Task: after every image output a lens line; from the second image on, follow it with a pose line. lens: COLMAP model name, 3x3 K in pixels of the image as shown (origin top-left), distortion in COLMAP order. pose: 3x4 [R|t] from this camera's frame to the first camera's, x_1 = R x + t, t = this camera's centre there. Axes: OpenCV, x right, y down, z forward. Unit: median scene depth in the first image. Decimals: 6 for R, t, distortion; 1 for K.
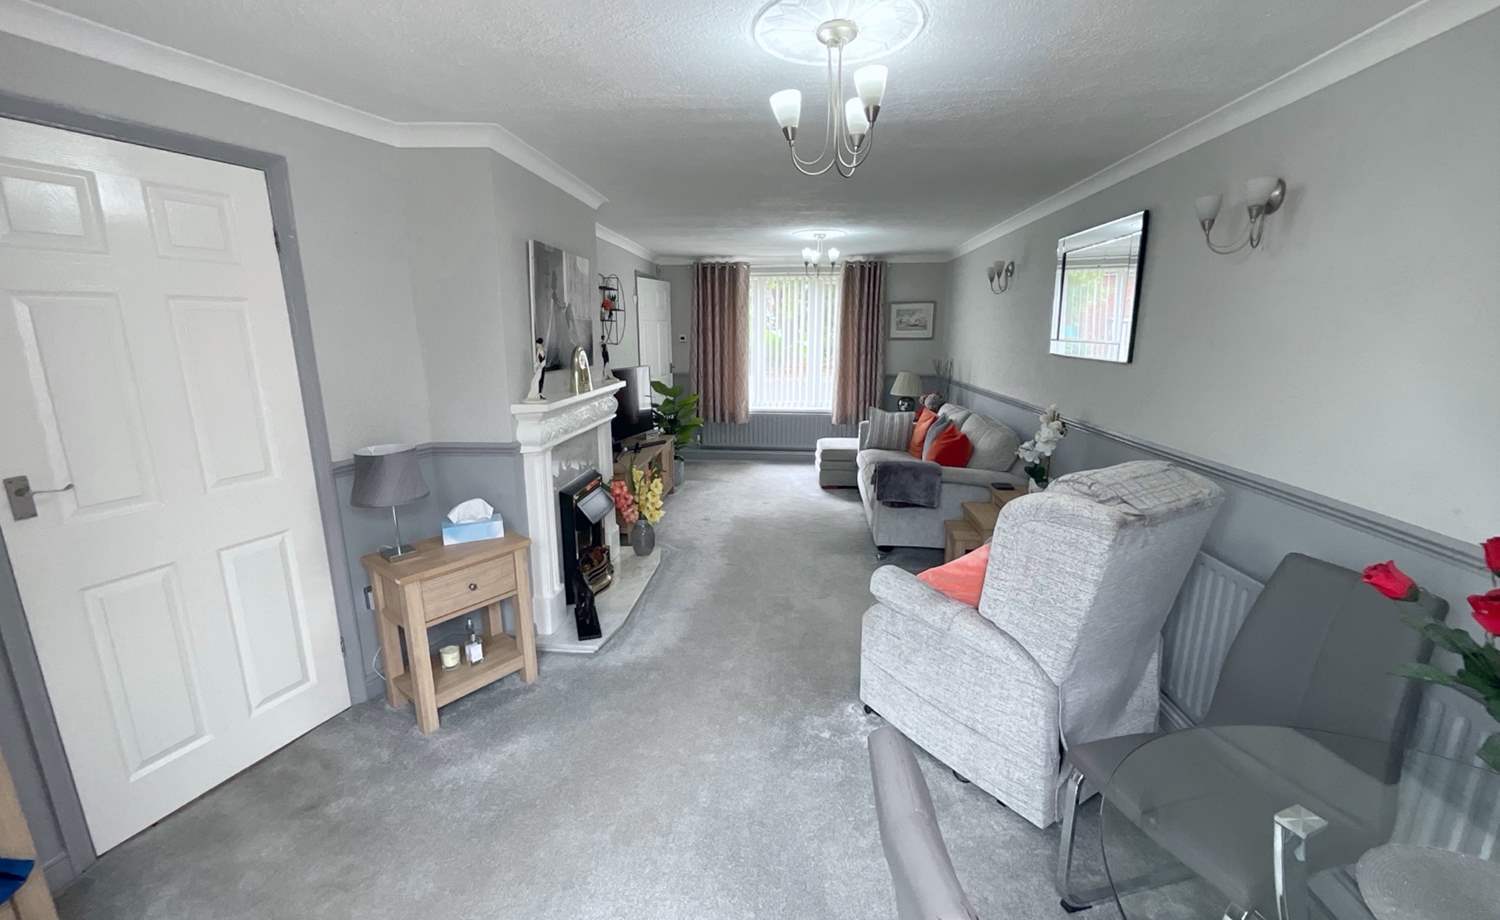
lens RADIAL K [[608.7, 0, 751.9], [0, 608.7, 459.0], [0, 0, 1]] dist [-0.001644, 0.000061]
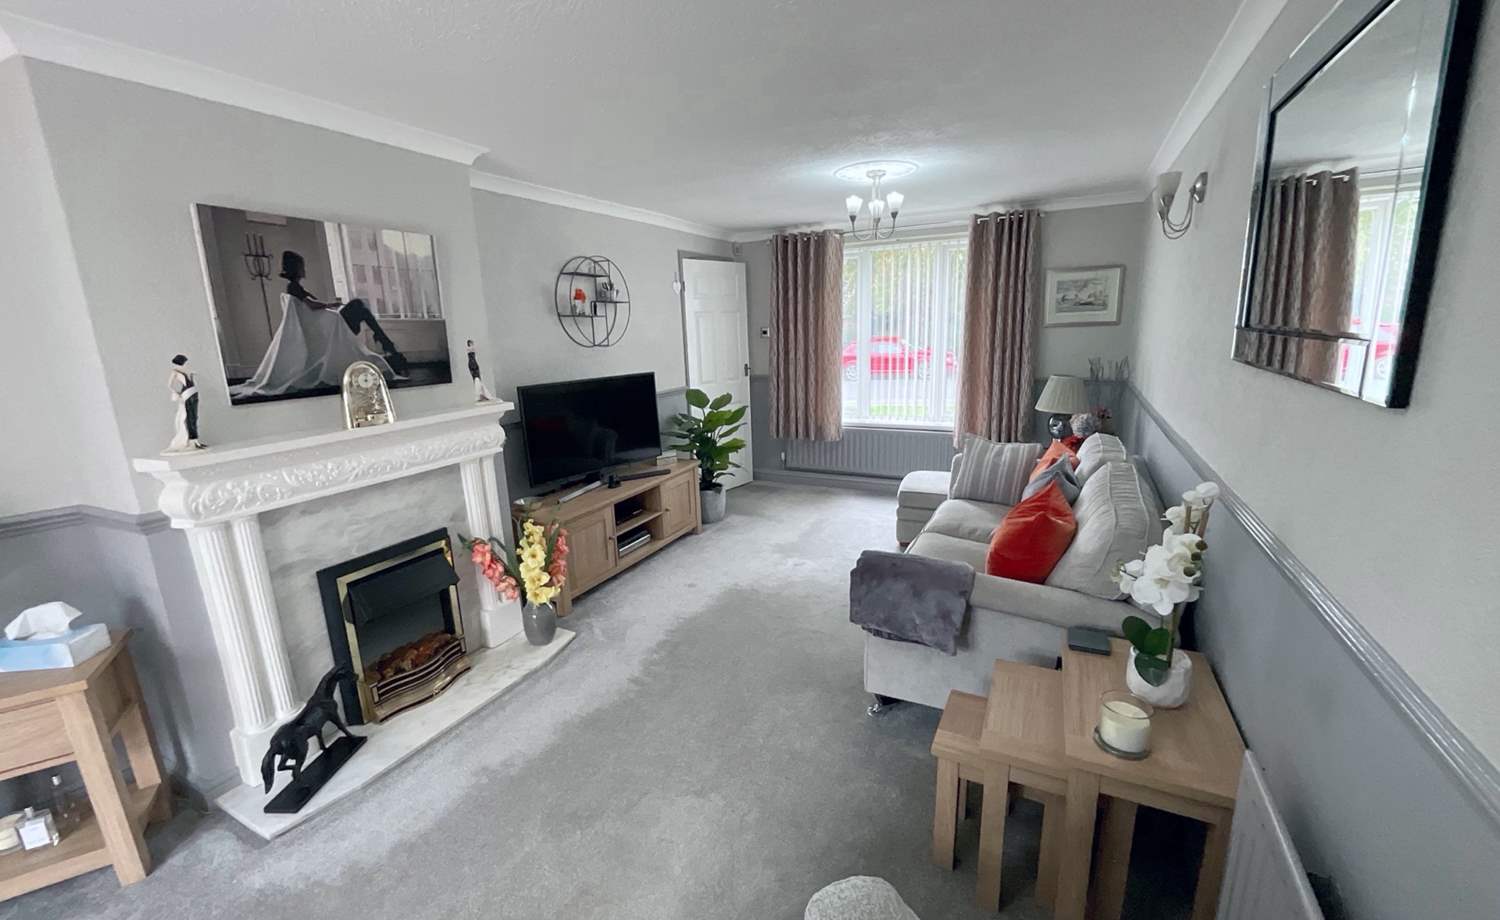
lens RADIAL K [[608.7, 0, 750.2], [0, 608.7, 460.1], [0, 0, 1]] dist [-0.001644, 0.000061]
pose [[0.926156, 0.051975, -0.373542, 0.189996], [-0.044462, 0.998599, 0.028707, -0.055347], [0.374511, -0.009979, 0.927169, 0.260133]]
